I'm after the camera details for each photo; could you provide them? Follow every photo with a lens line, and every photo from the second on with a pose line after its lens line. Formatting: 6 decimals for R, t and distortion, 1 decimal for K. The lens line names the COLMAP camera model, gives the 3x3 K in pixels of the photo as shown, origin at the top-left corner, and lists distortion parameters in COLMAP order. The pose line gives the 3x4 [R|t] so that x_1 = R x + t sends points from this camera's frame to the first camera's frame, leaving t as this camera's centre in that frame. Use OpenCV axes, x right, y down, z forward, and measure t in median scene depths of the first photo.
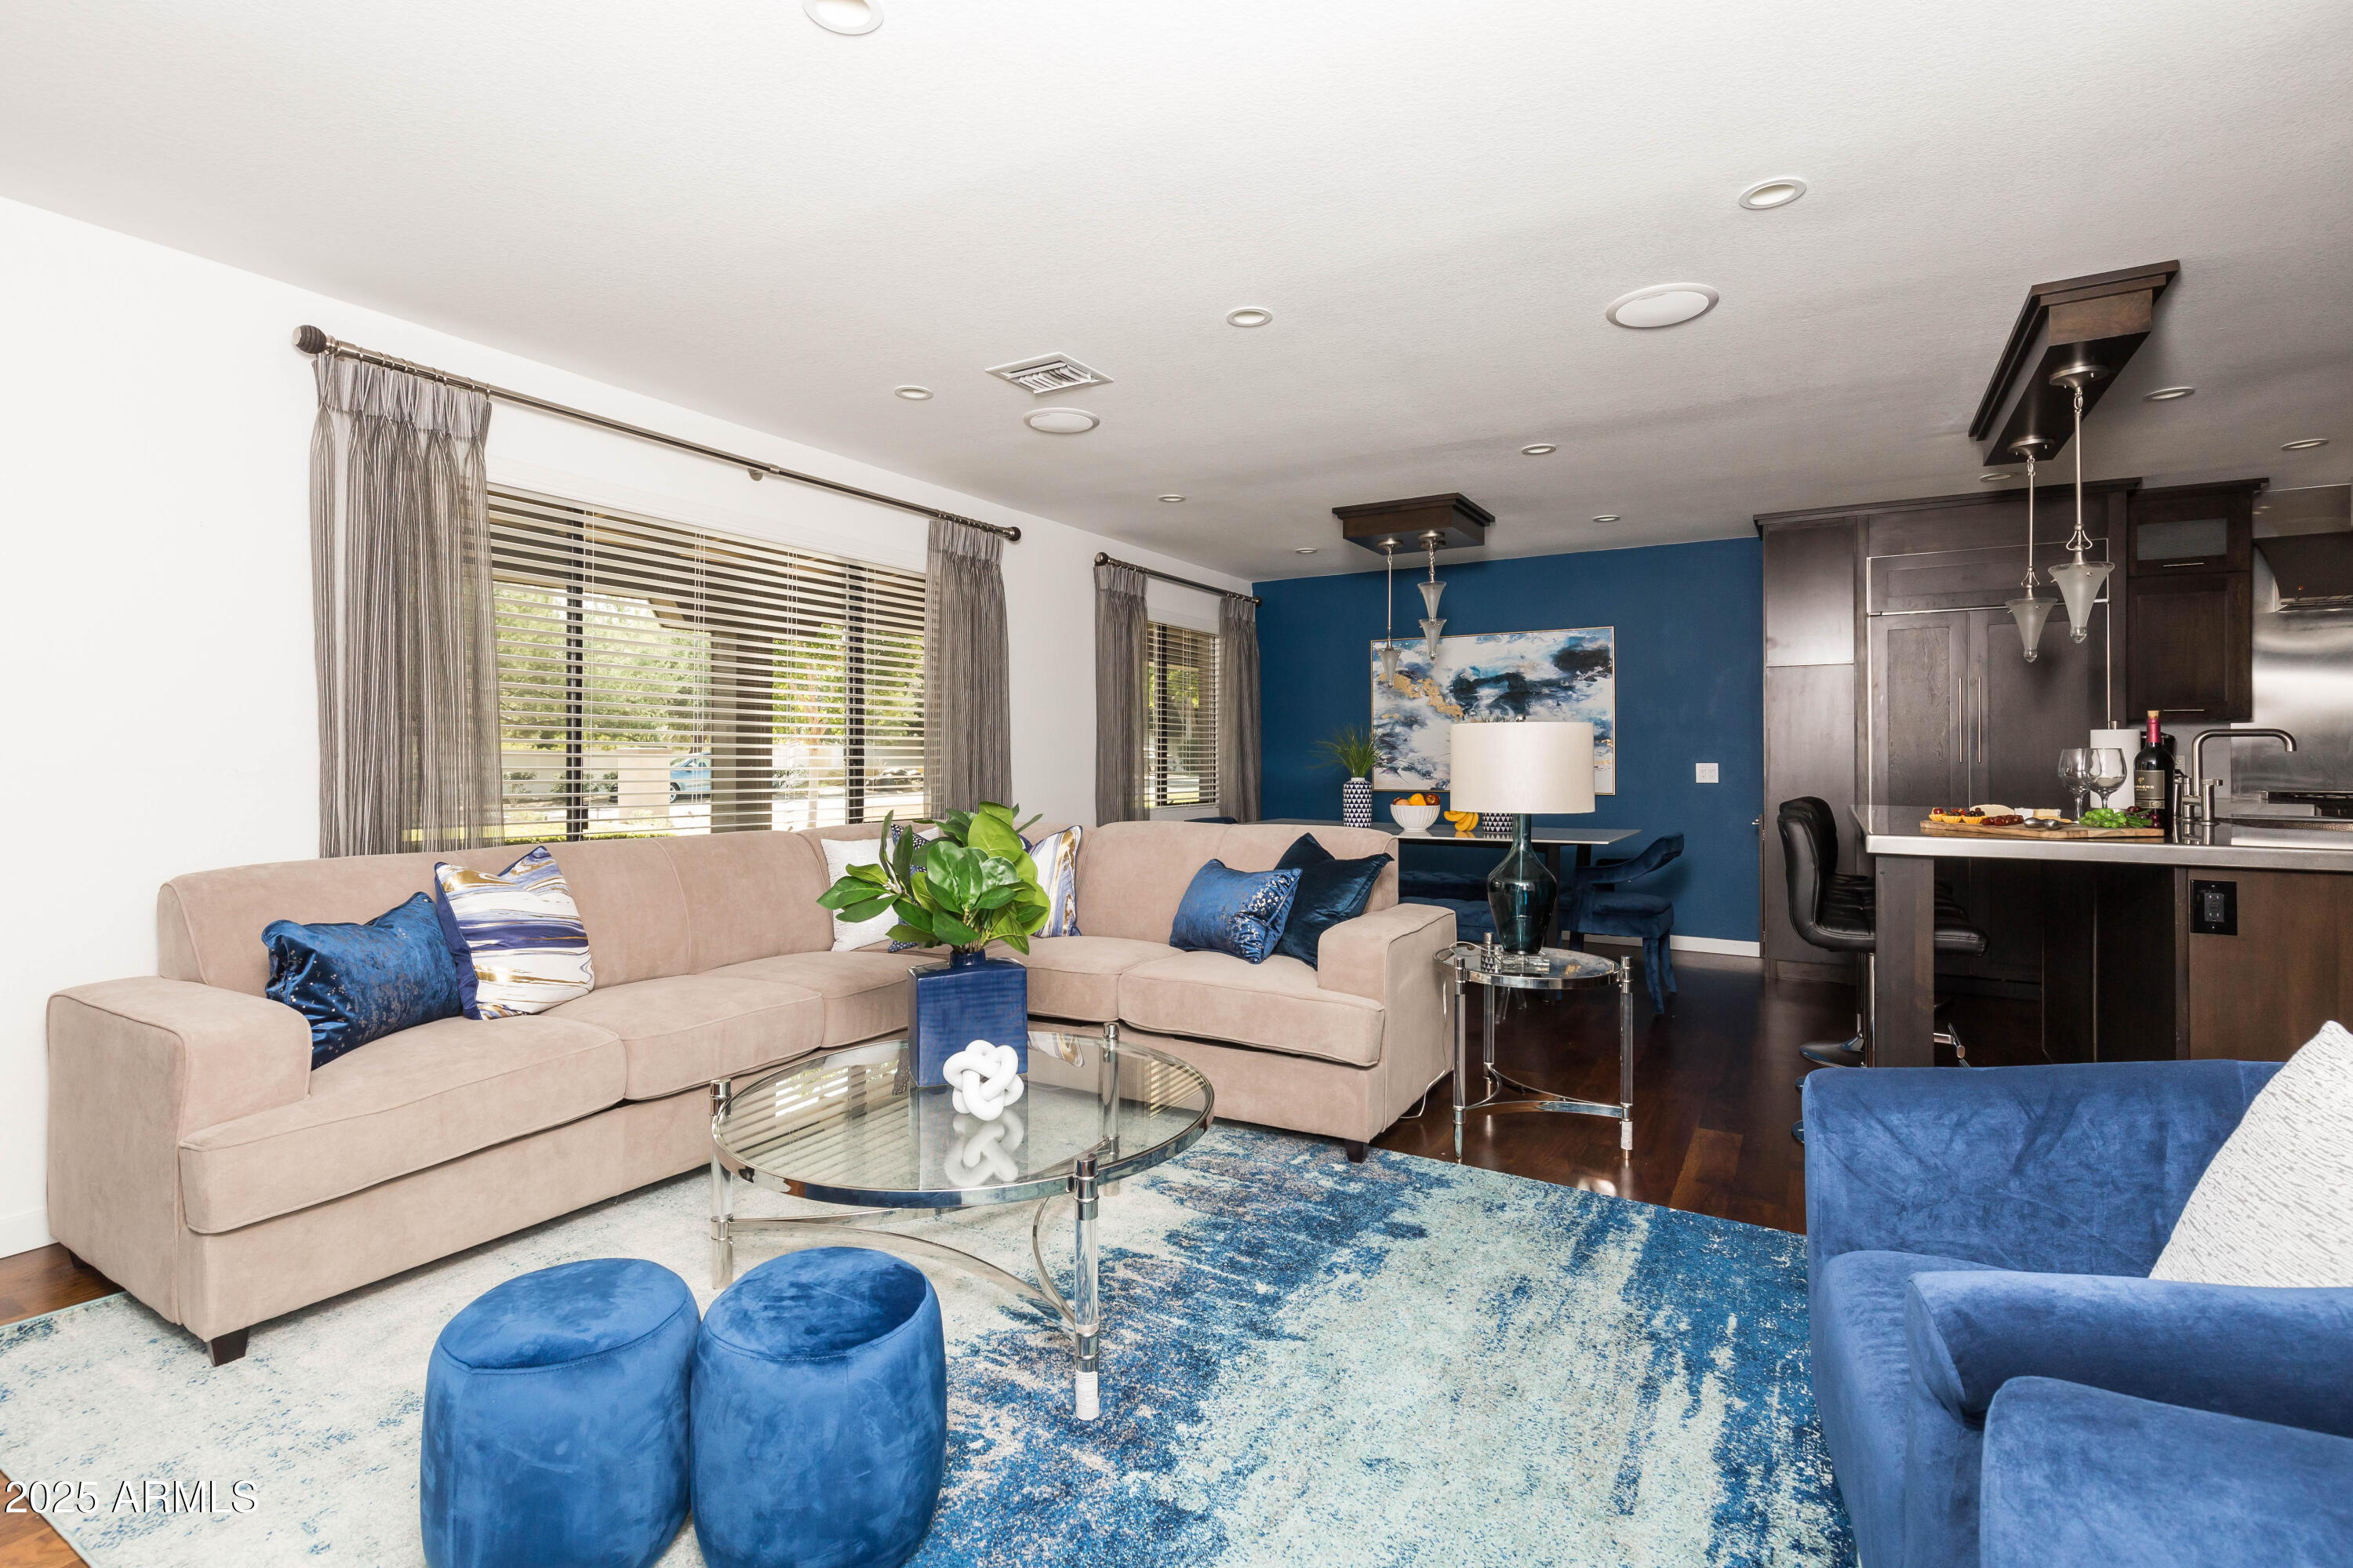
lens RADIAL K [[1101.0, 0, 1104.1], [0, 1101.0, 750.9], [0, 0, 1]] dist [0.010848, -0.002537]
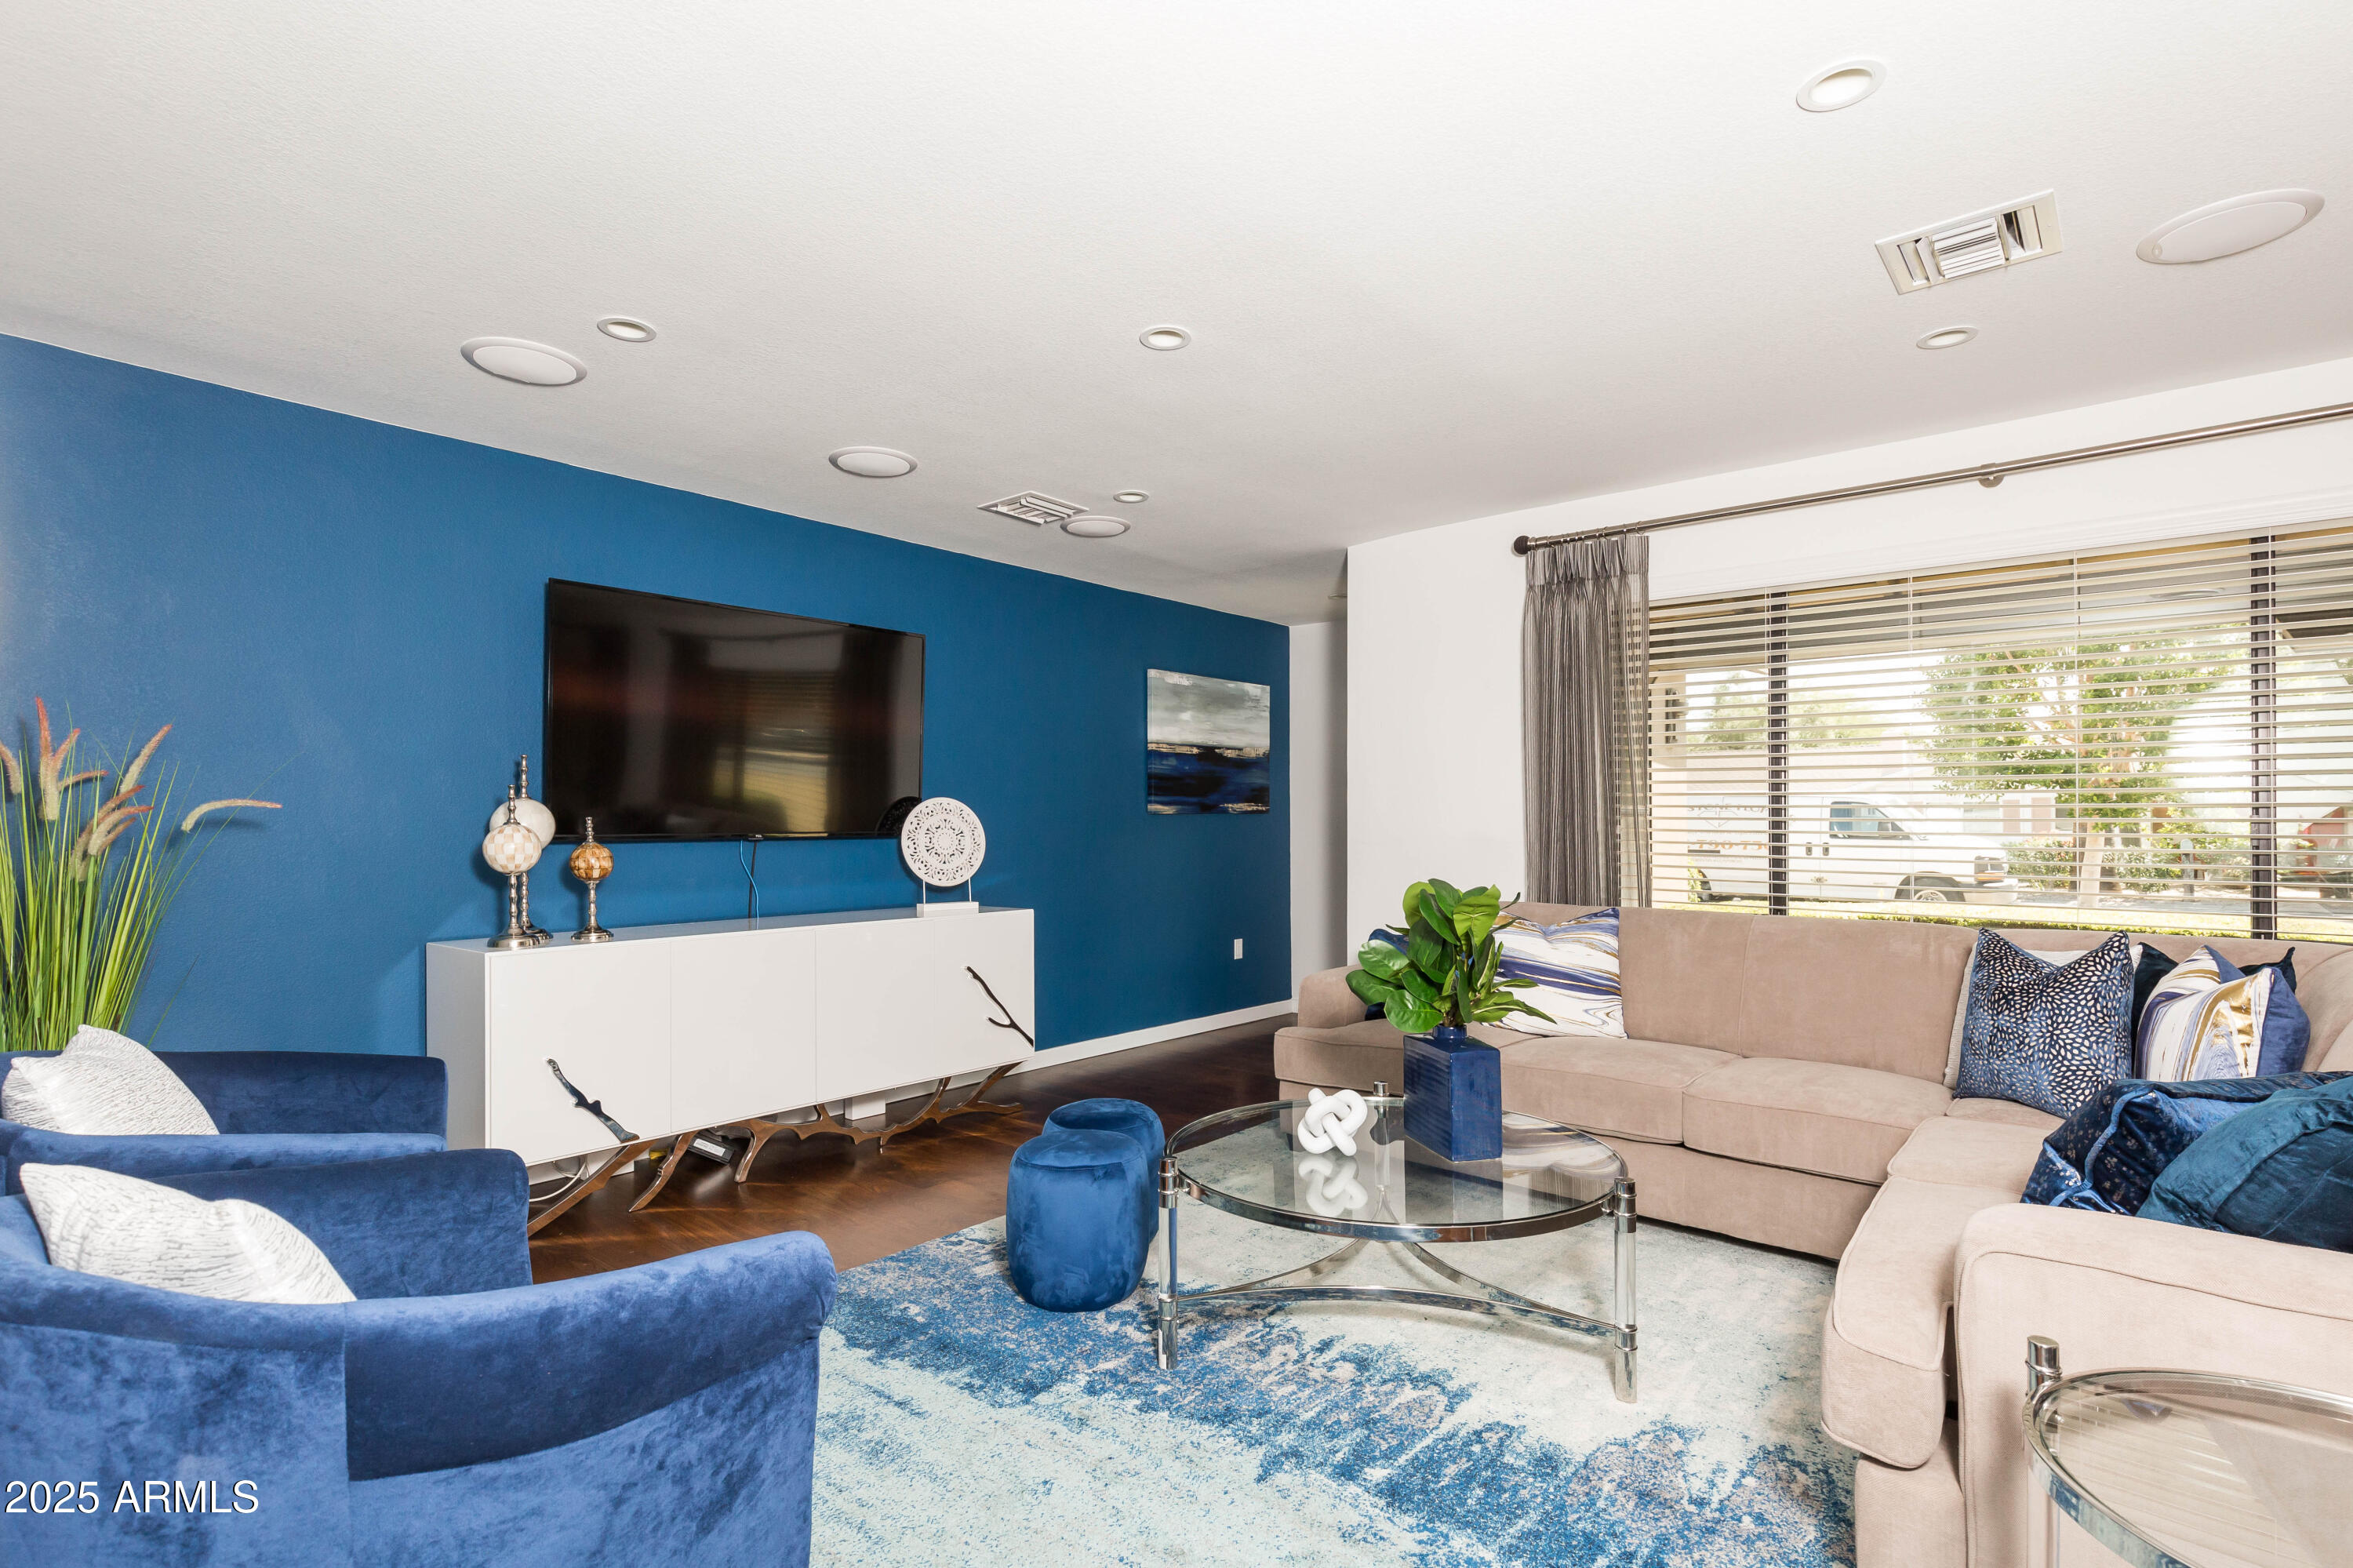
lens RADIAL K [[1101.0, 0, 1197.7], [0, 1101.0, 786.1], [0, 0, 1]] dist [0.010848, -0.002537]
pose [[-0.106321, -0.032154, -0.993812, 0.916397], [0.003167, 0.999461, -0.032676, -0.007257], [0.994327, -0.006622, -0.106162, 0.868546]]
